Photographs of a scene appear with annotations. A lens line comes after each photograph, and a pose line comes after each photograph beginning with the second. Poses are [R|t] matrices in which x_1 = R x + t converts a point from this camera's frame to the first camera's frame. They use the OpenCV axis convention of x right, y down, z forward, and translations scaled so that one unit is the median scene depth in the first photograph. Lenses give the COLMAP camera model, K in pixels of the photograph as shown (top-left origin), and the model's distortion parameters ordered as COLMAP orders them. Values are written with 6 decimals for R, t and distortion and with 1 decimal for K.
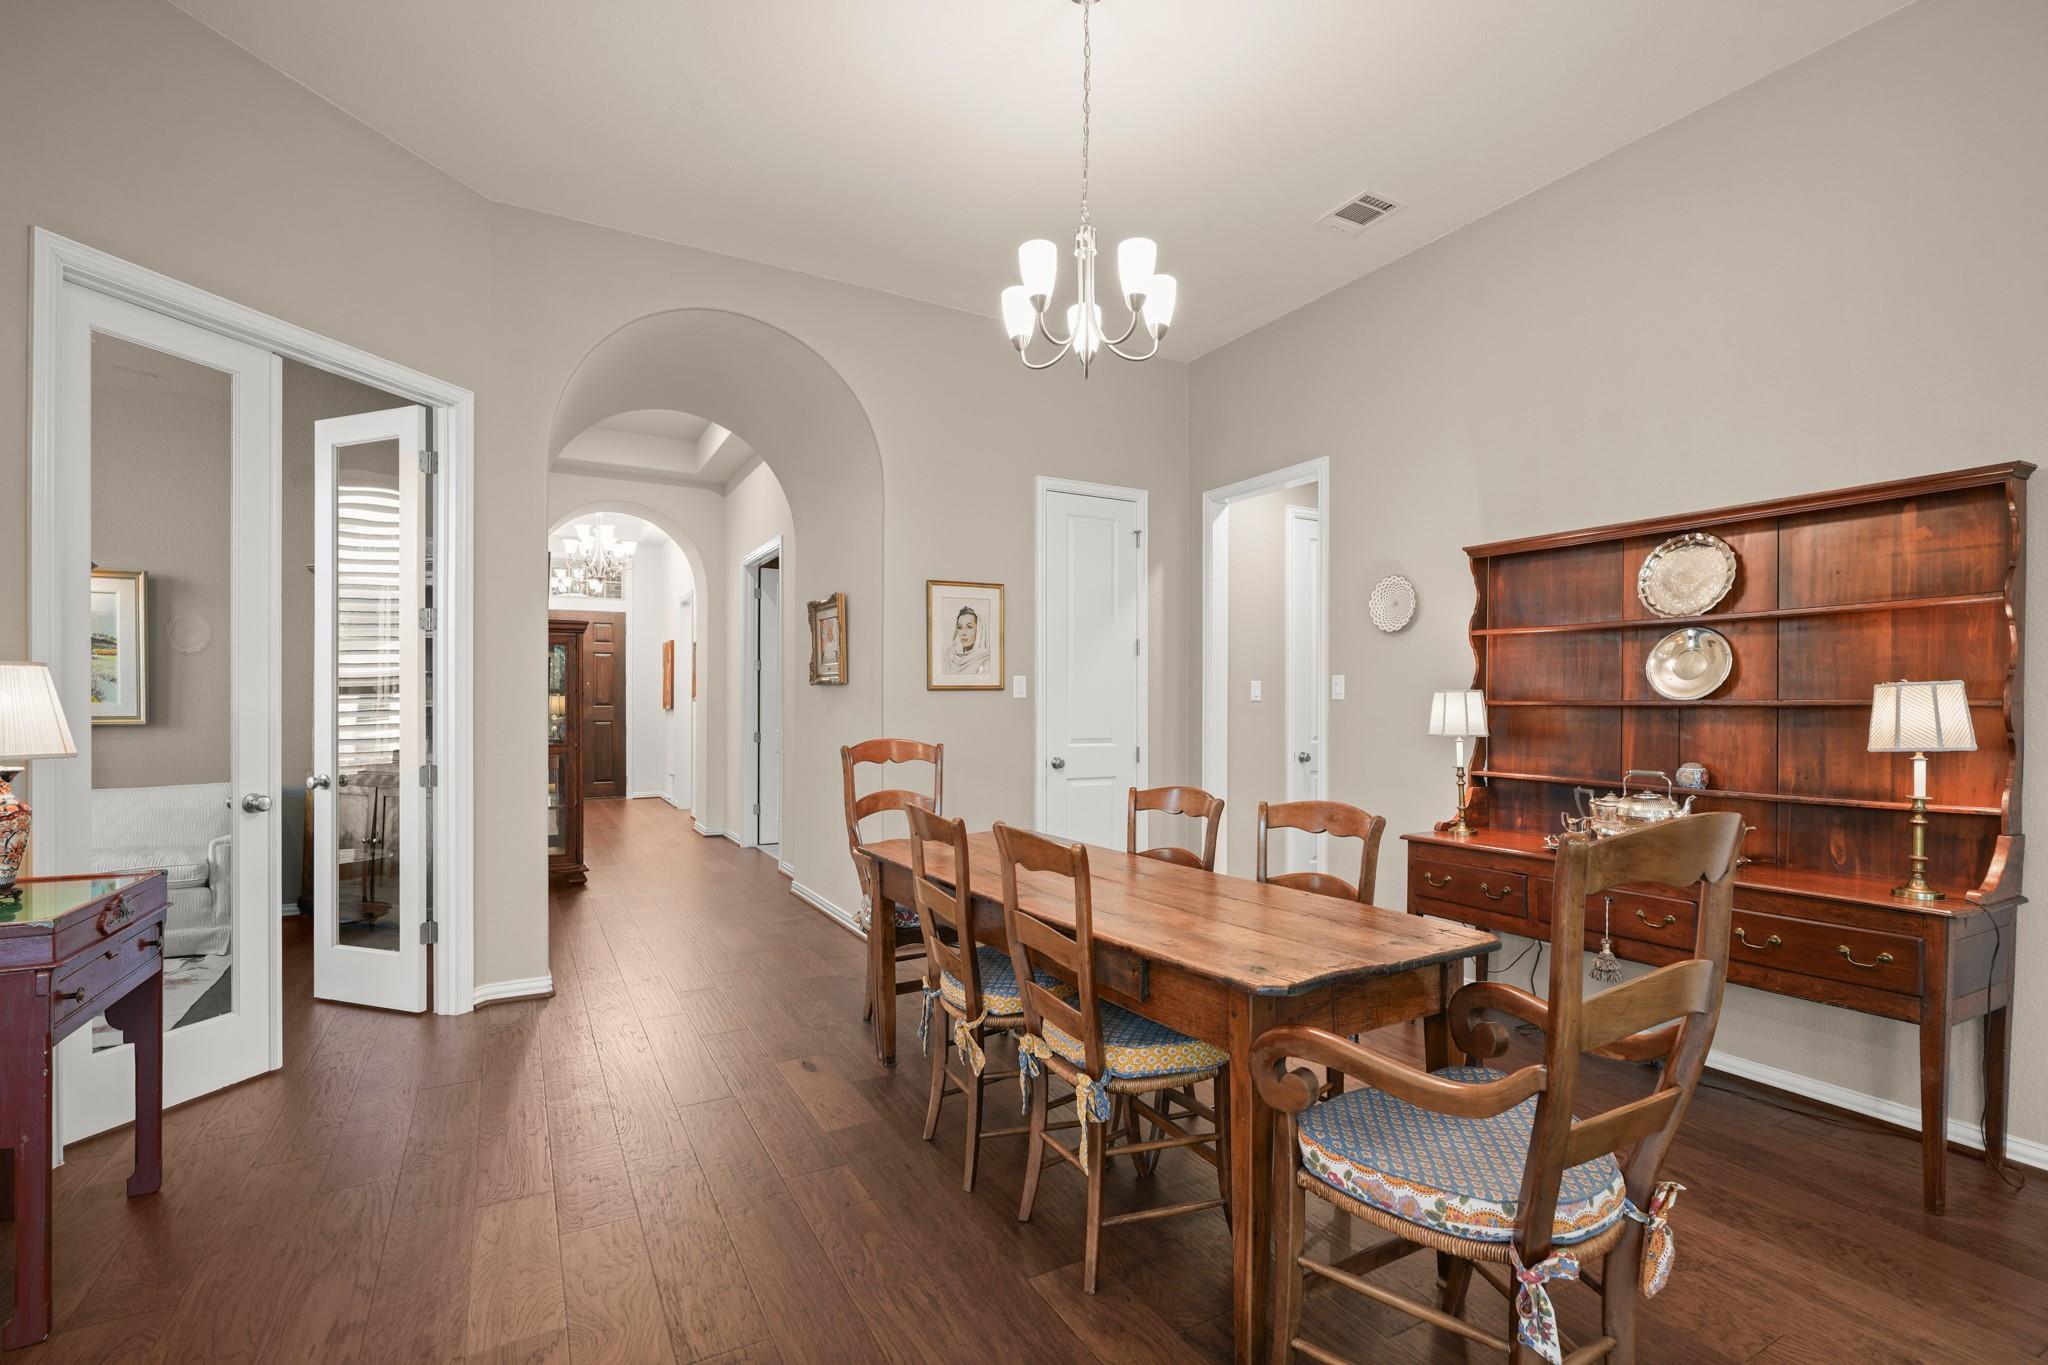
lens RADIAL K [[914.4, 0, 1024.4], [0, 914.4, 704.9], [0, 0, 1]] dist [-0.017105, -0.000043]
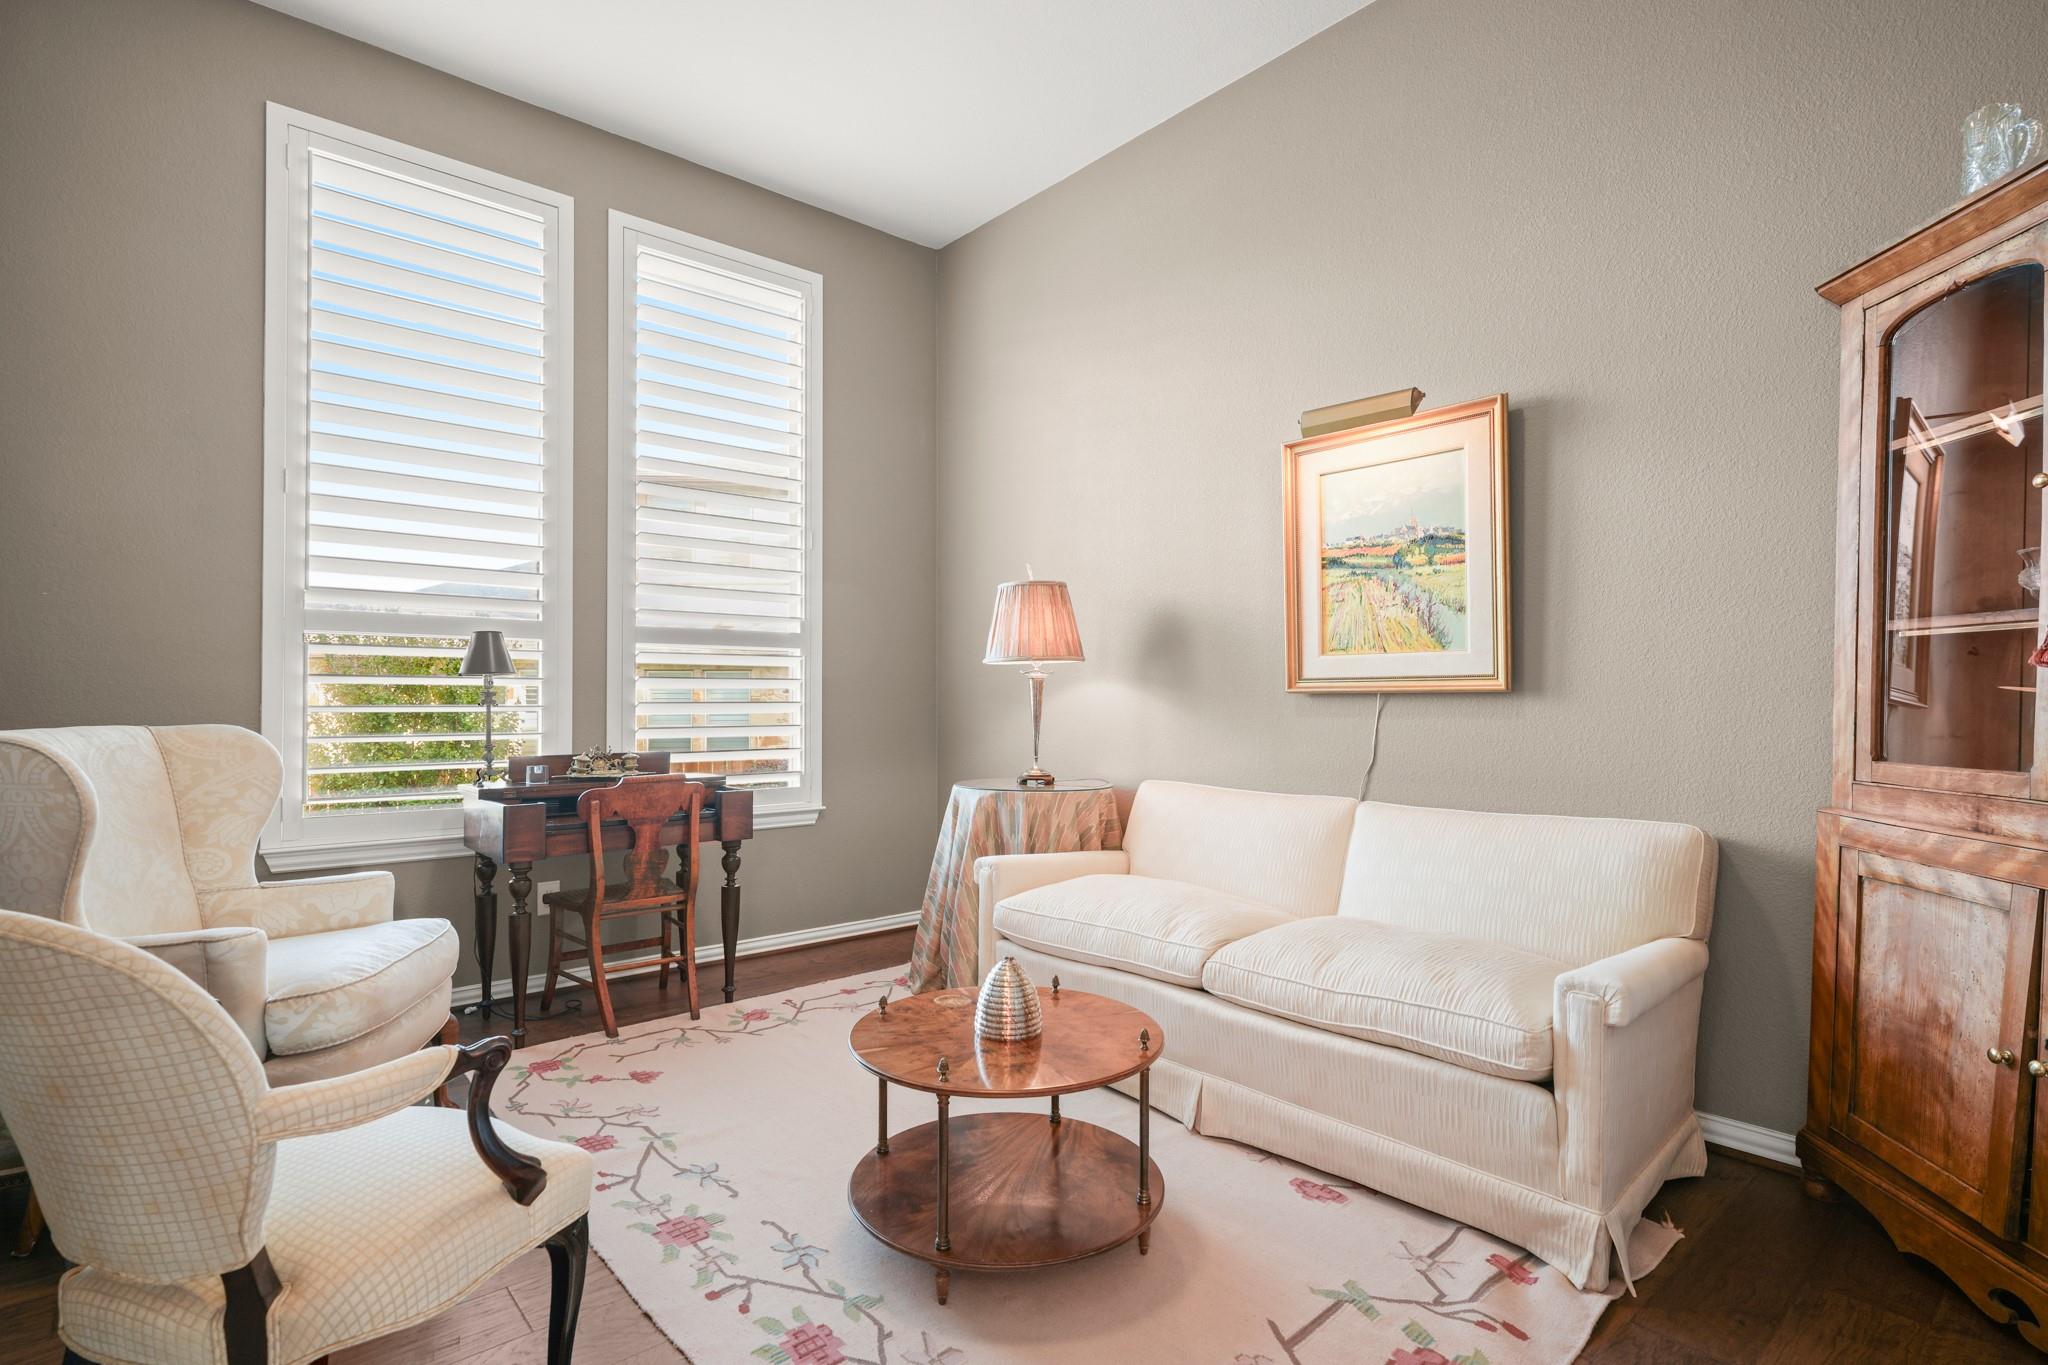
lens RADIAL K [[996.6, 0, 1024.0], [0, 996.6, 682.5], [0, 0, 1]] dist [-0.000760, 0.000327]
pose [[0.201913, -0.012485, -0.979324, -0.469567], [-0.005807, 0.999886, -0.013944, 0.027723], [0.979386, 0.008502, 0.201817, 0.614554]]
